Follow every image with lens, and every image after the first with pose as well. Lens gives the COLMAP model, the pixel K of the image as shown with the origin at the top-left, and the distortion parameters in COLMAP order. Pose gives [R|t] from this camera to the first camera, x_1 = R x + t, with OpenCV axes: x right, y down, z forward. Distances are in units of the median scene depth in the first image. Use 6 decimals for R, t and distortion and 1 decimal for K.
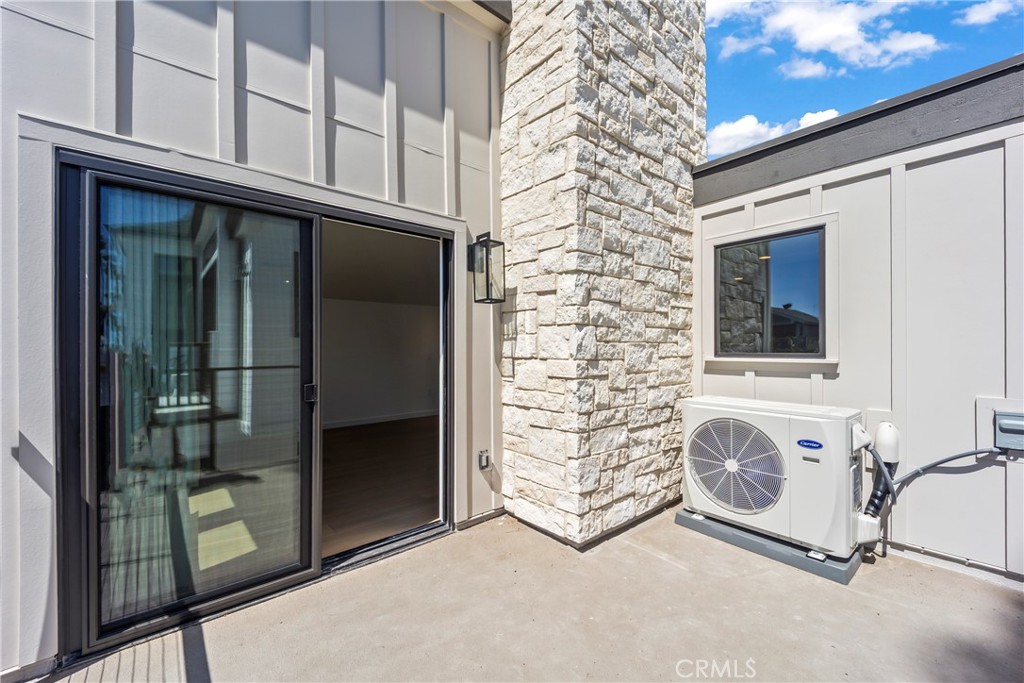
lens RADIAL K [[412.0, 0, 512.0], [0, 412.0, 343.1], [0, 0, 1]] dist [0.002405, -0.000587]
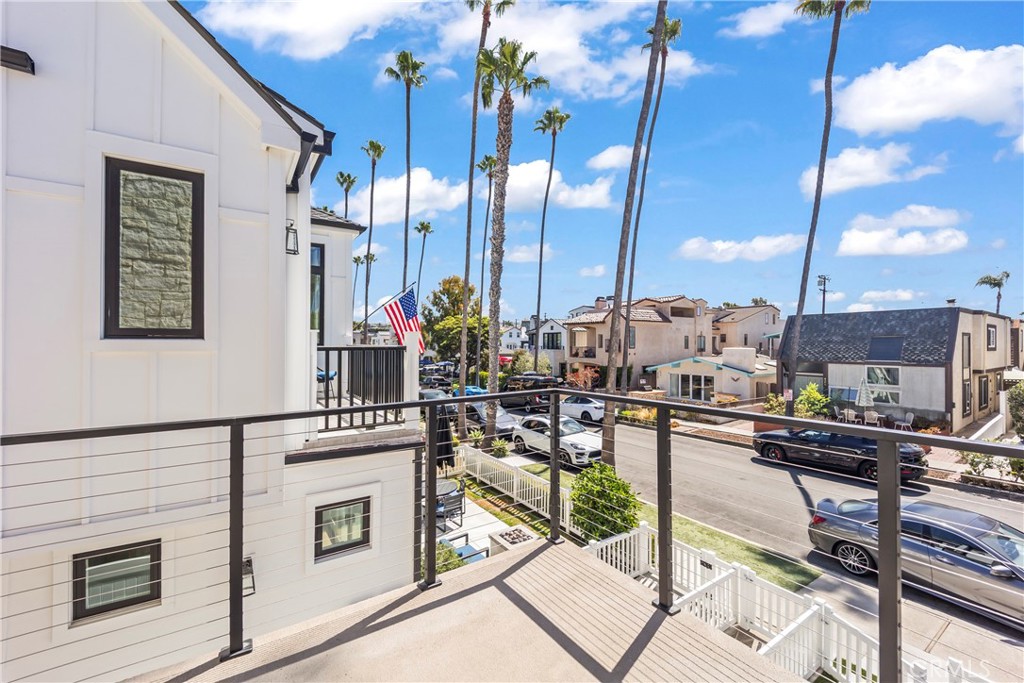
lens RADIAL K [[412.0, 0, 513.4], [0, 412.0, 342.0], [0, 0, 1]] dist [0.002405, -0.000587]
pose [[0.999992, 0.003723, 0.001355, 0.729815], [-0.003712, 0.999965, -0.007535, -0.259929], [-0.001383, 0.007530, 0.999971, 0.321329]]
